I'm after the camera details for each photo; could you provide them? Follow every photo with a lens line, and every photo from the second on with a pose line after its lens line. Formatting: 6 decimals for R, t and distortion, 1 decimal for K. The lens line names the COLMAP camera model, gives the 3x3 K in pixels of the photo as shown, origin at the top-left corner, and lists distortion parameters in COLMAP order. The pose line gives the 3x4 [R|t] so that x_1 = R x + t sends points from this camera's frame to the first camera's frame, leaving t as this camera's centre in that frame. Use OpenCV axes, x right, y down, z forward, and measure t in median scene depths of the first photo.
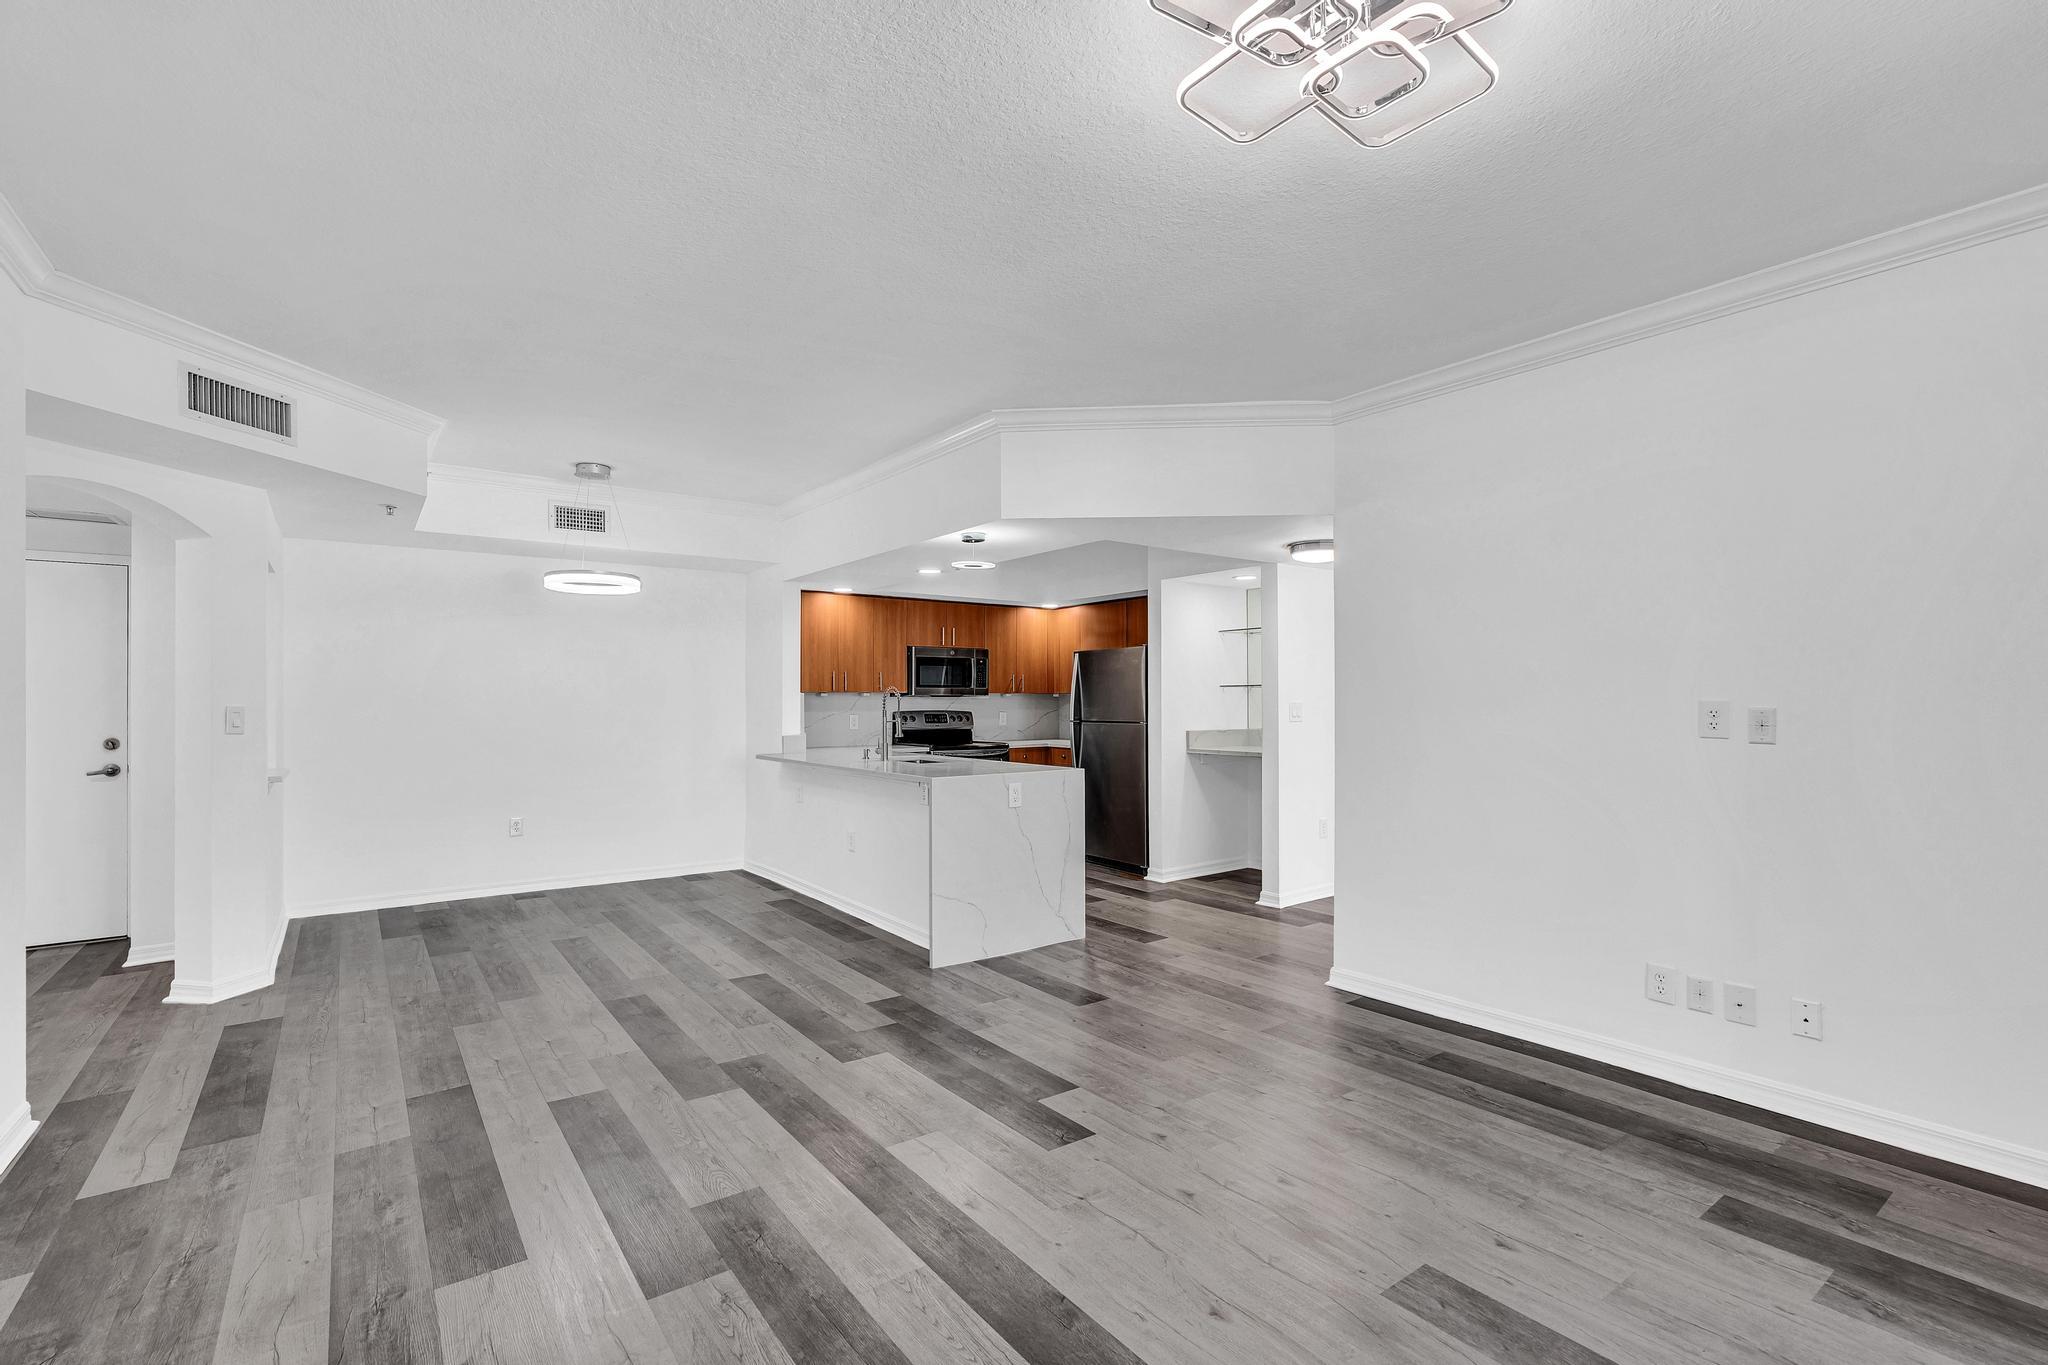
lens RADIAL K [[922.7, 0, 1030.0], [0, 922.7, 698.6], [0, 0, 1]] dist [-0.009293, 0.005064]
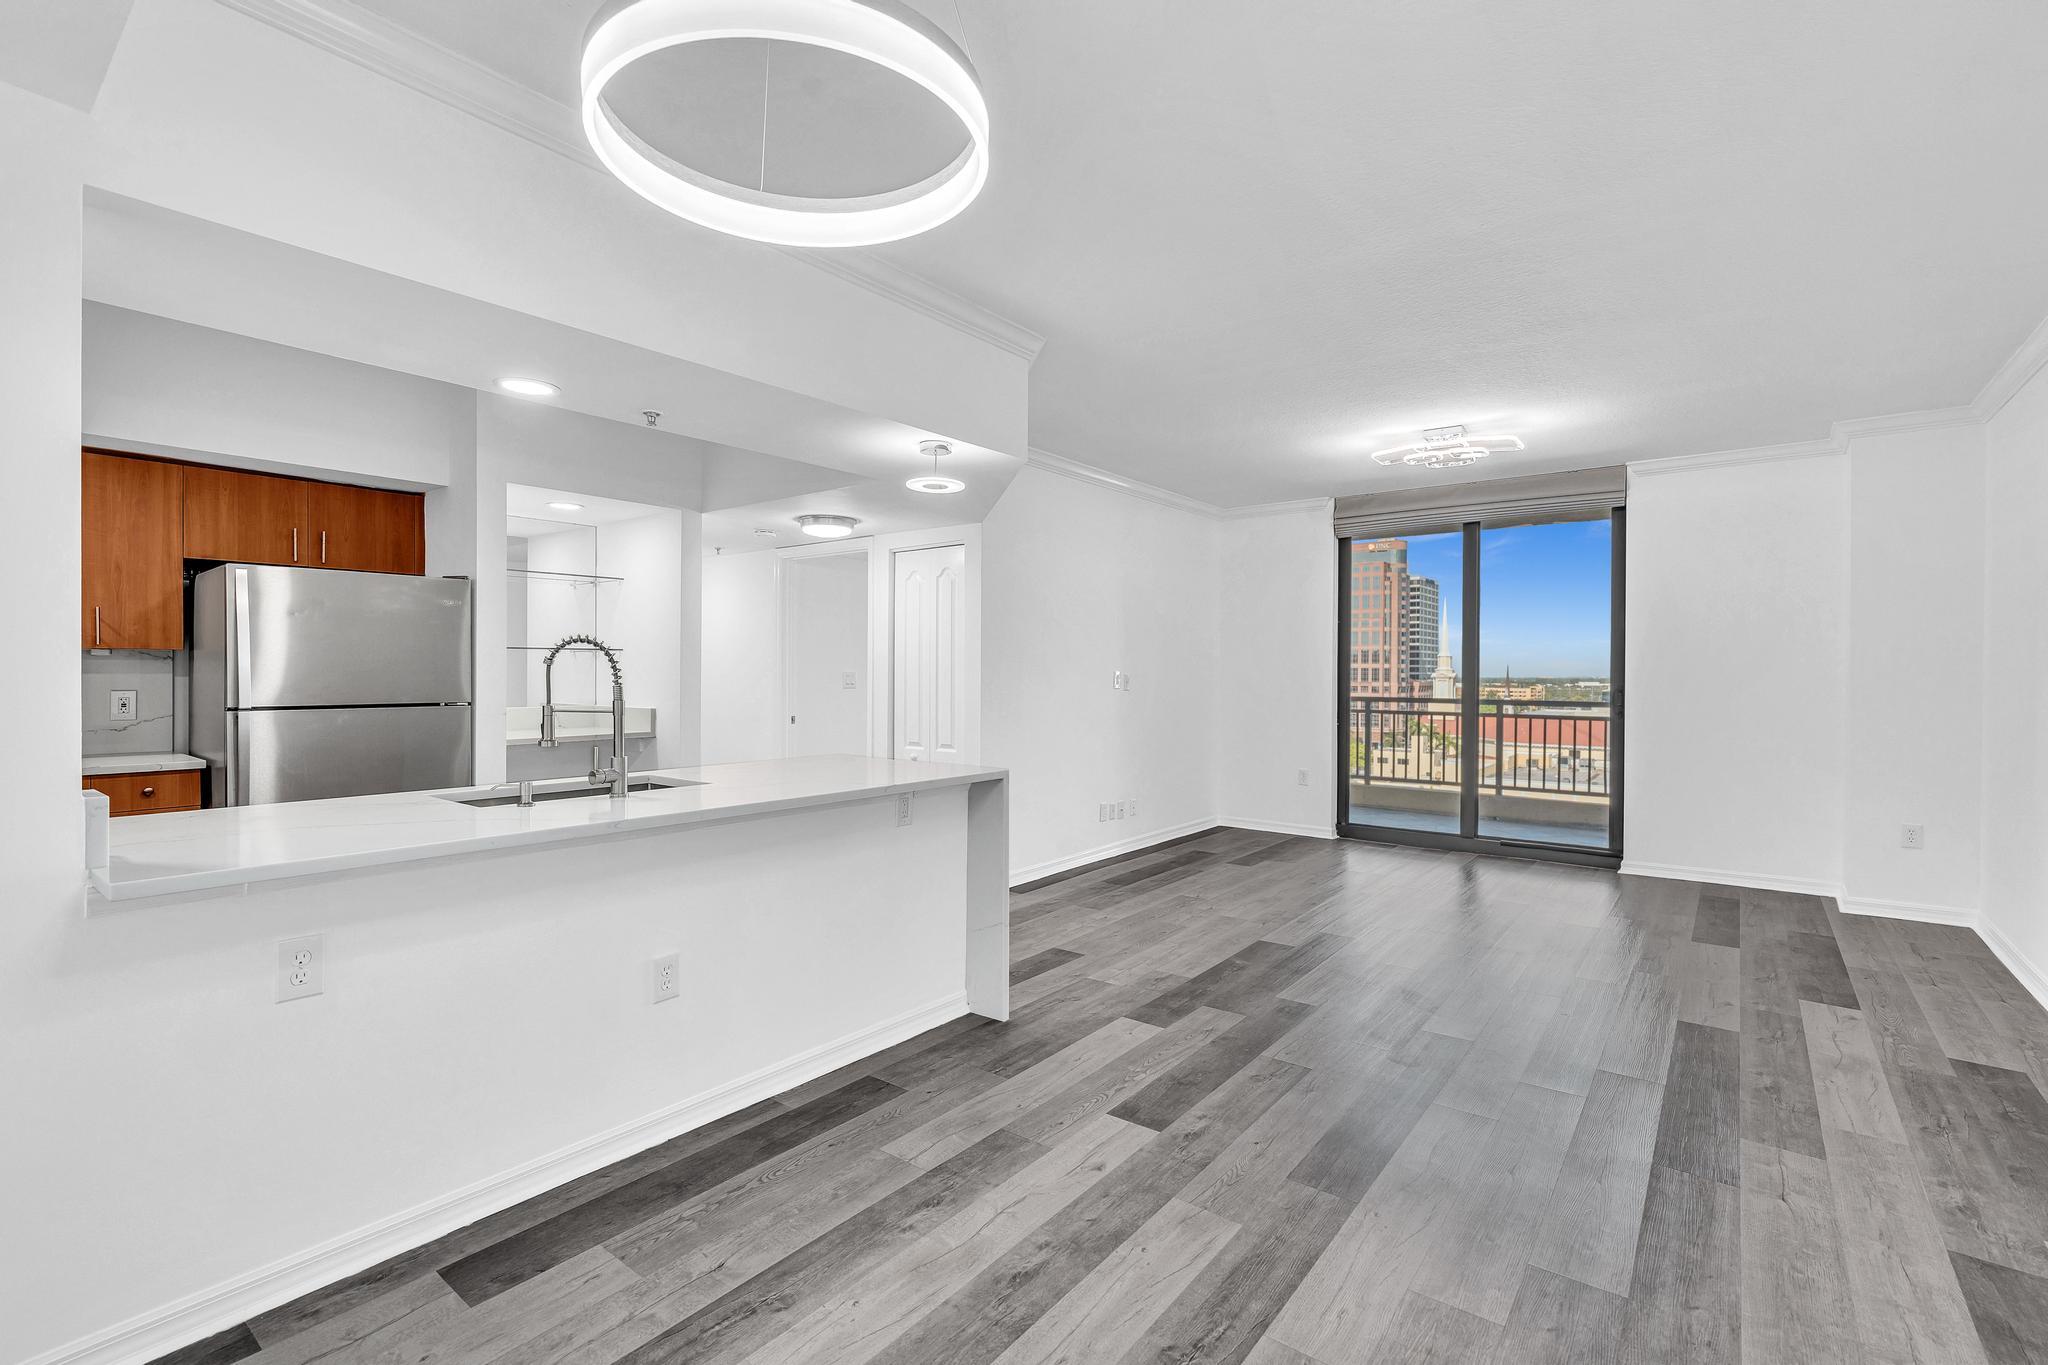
lens RADIAL K [[915.1, 0, 1024.0], [0, 915.1, 682.5], [0, 0, 1]] dist [-0.009154, 0.004154]
pose [[-0.263814, -0.009446, 0.964527, -0.829571], [-0.004238, 0.999954, 0.008634, 0.007485], [-0.964564, -0.001810, -0.263842, 1.179275]]
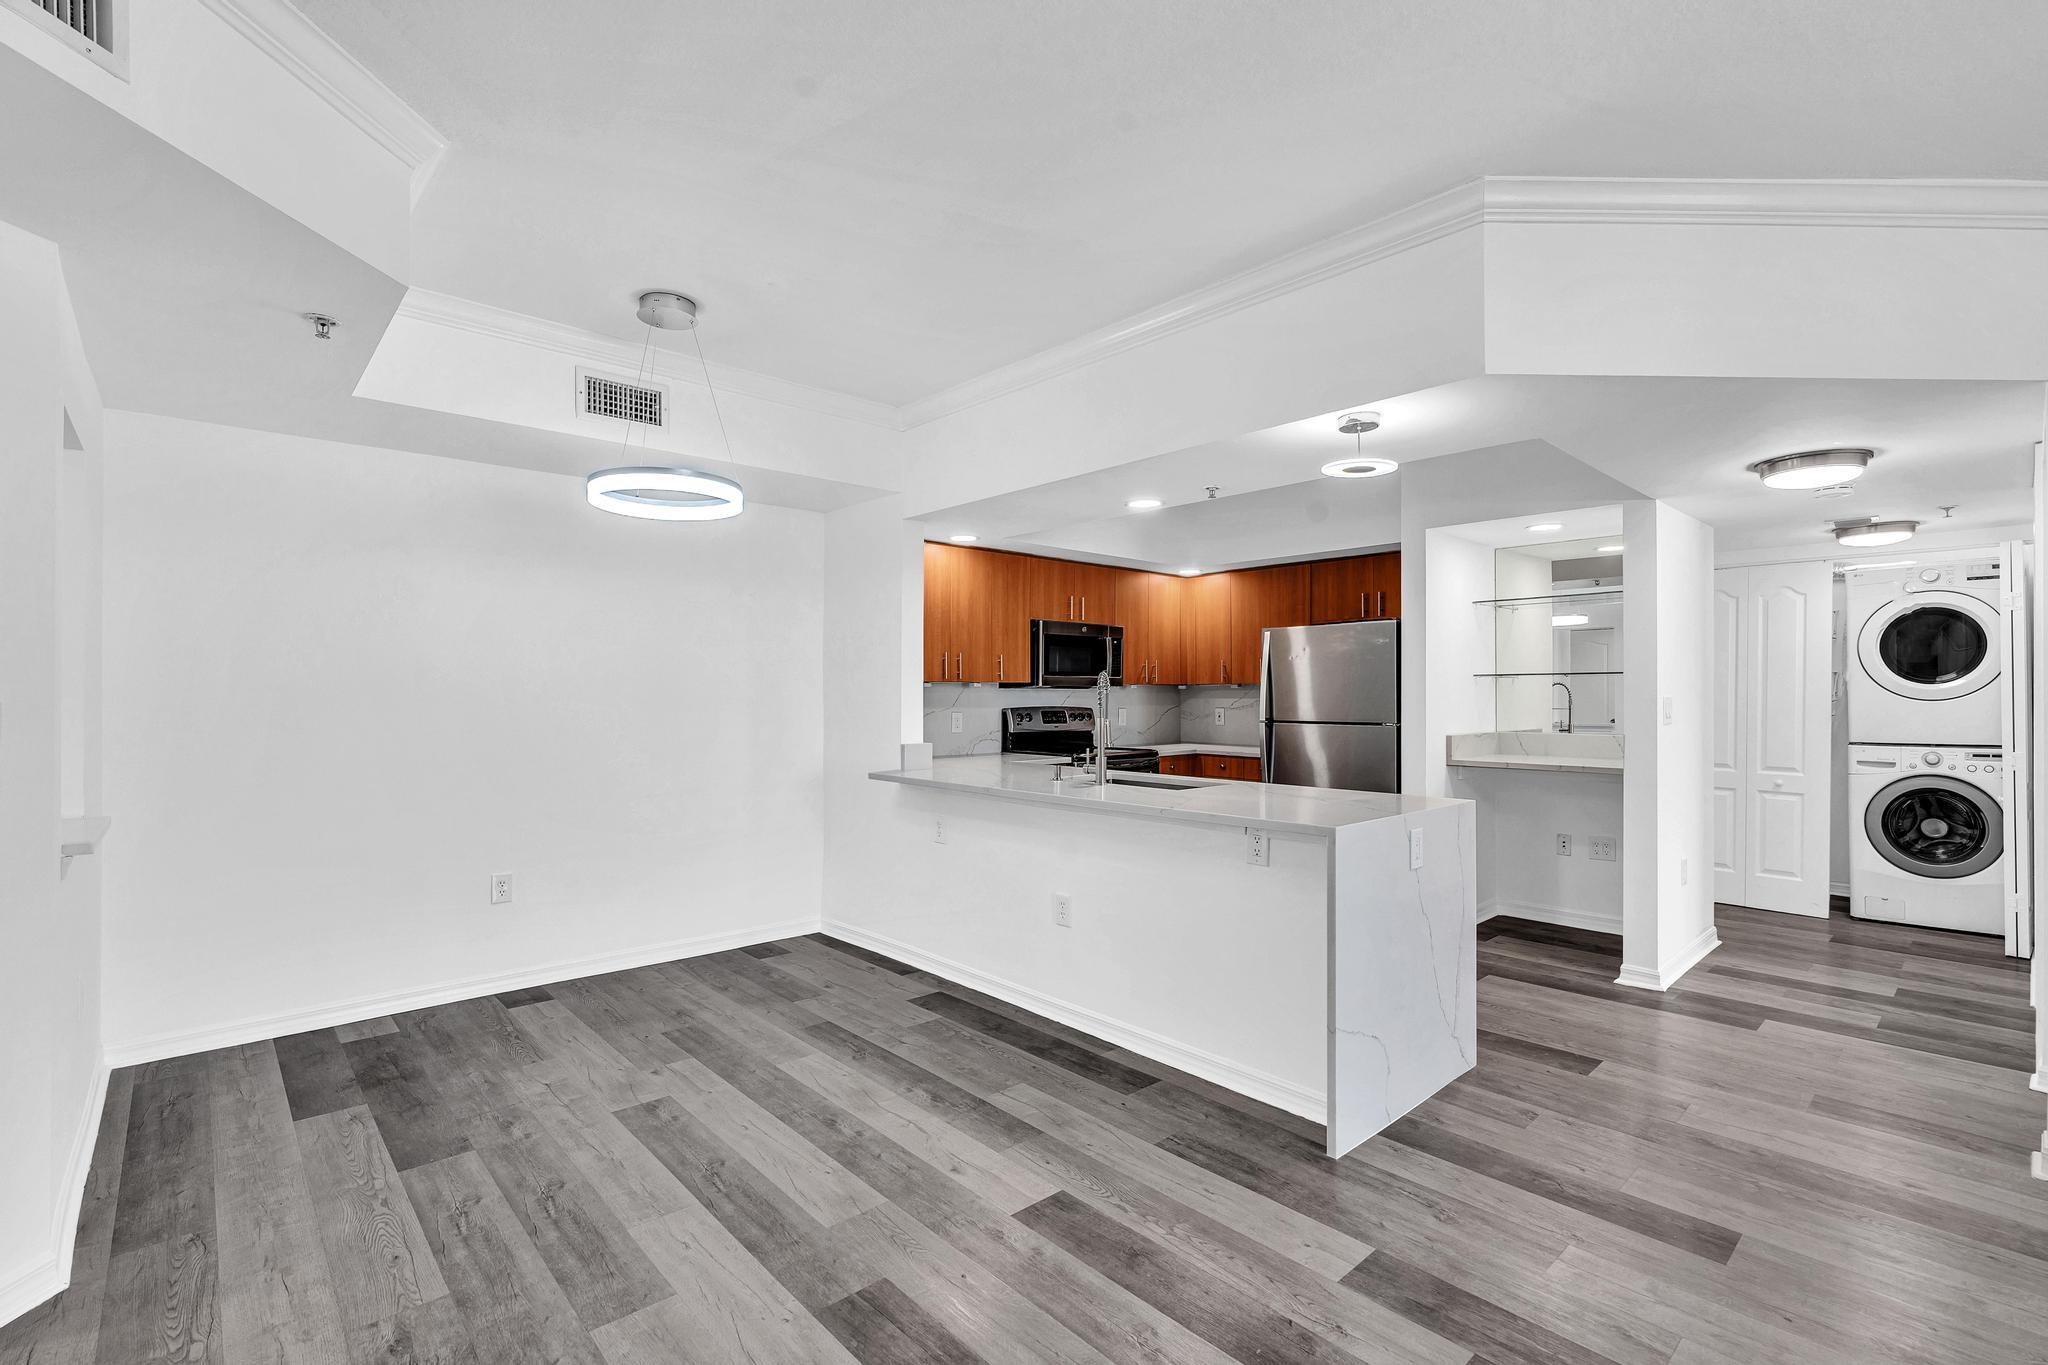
lens RADIAL K [[918.5, 0, 1023.8], [0, 918.5, 691.8], [0, 0, 1]] dist [-0.002723, 0.000905]
pose [[0.995029, 0.001948, 0.099571, -0.354506], [-0.001934, 0.999998, -0.000239, 0.001692], [-0.099571, 0.000046, 0.995030, 0.446546]]
